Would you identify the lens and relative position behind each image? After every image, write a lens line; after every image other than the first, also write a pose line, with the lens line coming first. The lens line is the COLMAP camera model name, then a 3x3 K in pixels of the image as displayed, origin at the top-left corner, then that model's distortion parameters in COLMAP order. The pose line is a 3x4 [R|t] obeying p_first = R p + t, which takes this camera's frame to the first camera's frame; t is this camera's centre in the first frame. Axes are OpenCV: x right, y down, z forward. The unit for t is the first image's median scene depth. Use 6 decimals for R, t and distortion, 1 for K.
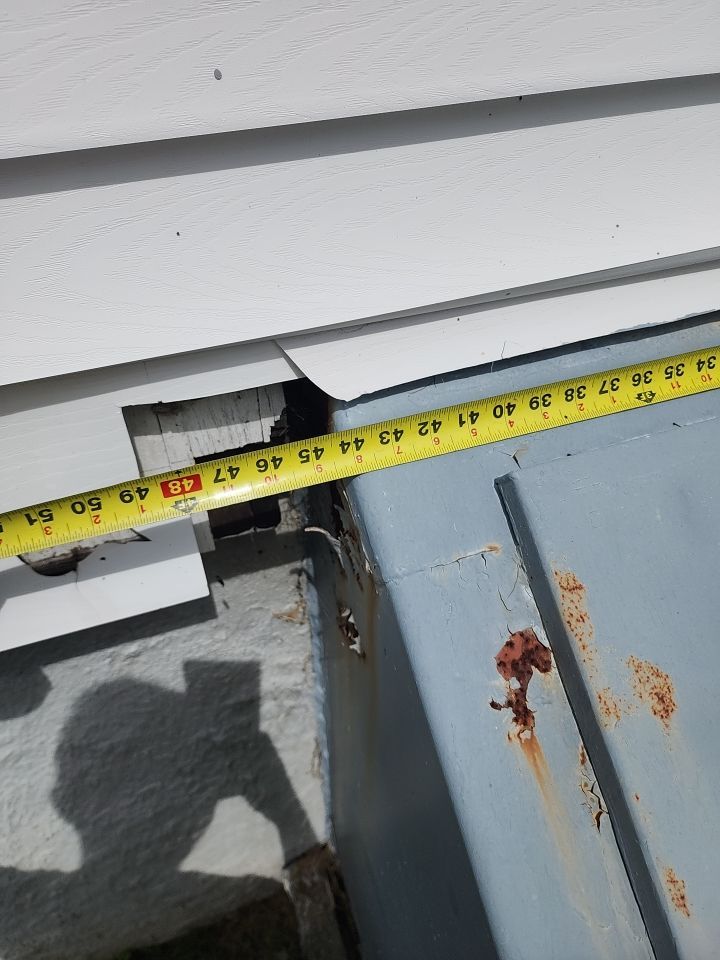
lens RADIAL K [[670.6, 0, 362.3], [0, 670.6, 463.1], [0, 0, 1]] dist [0.053471, -0.052322]
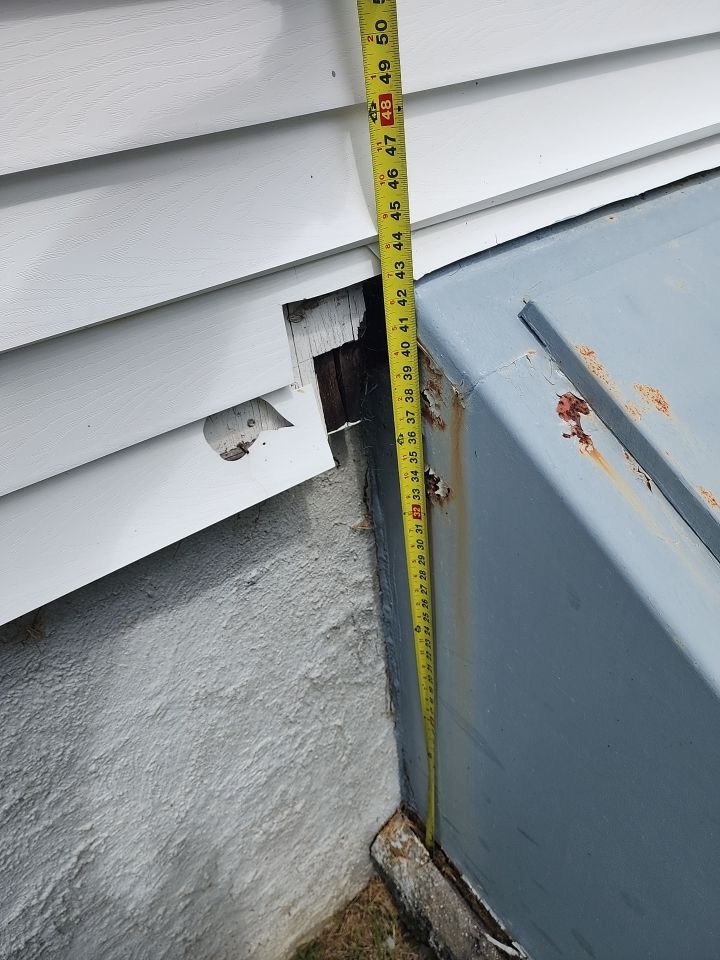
lens RADIAL K [[670.6, 0, 362.3], [0, 670.6, 463.1], [0, 0, 1]] dist [0.053471, -0.052322]
pose [[0.953878, -0.232526, 0.189863, -0.496086], [0.262081, 0.953478, -0.148974, 0.467843], [-0.146390, 0.191863, 0.970442, -0.372813]]
